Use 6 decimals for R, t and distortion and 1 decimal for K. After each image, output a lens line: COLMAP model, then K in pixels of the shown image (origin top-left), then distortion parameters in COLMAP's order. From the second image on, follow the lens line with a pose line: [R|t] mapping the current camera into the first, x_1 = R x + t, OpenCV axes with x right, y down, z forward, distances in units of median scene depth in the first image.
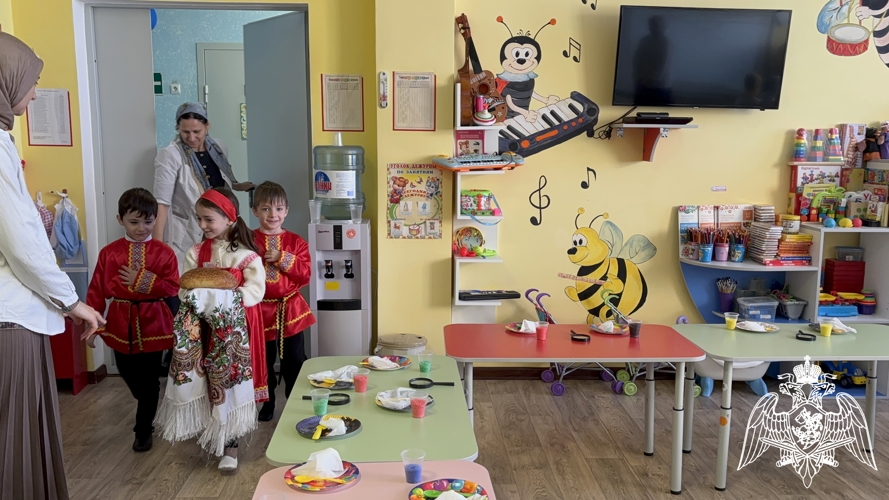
lens RADIAL K [[815.9, 0, 458.4], [0, 815.9, 273.3], [0, 0, 1]] dist [0.035052, 0.000000]
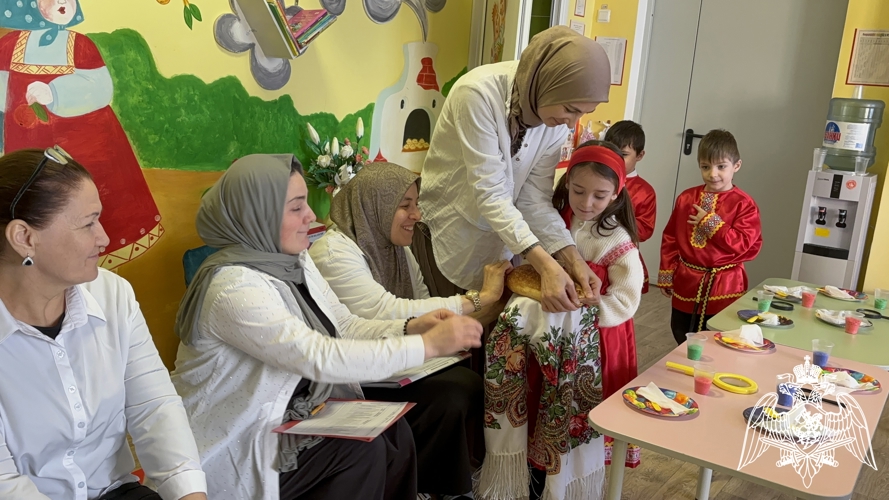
lens RADIAL K [[815.9, 0, 446.6], [0, 815.9, 260.0], [0, 0, 1]] dist [0.035052, 0.000000]
pose [[0.794424, 0.186836, -0.577913, 0.080480], [-0.166980, 0.982030, 0.087947, 0.038591], [0.583959, 0.026633, 0.811346, -0.139165]]
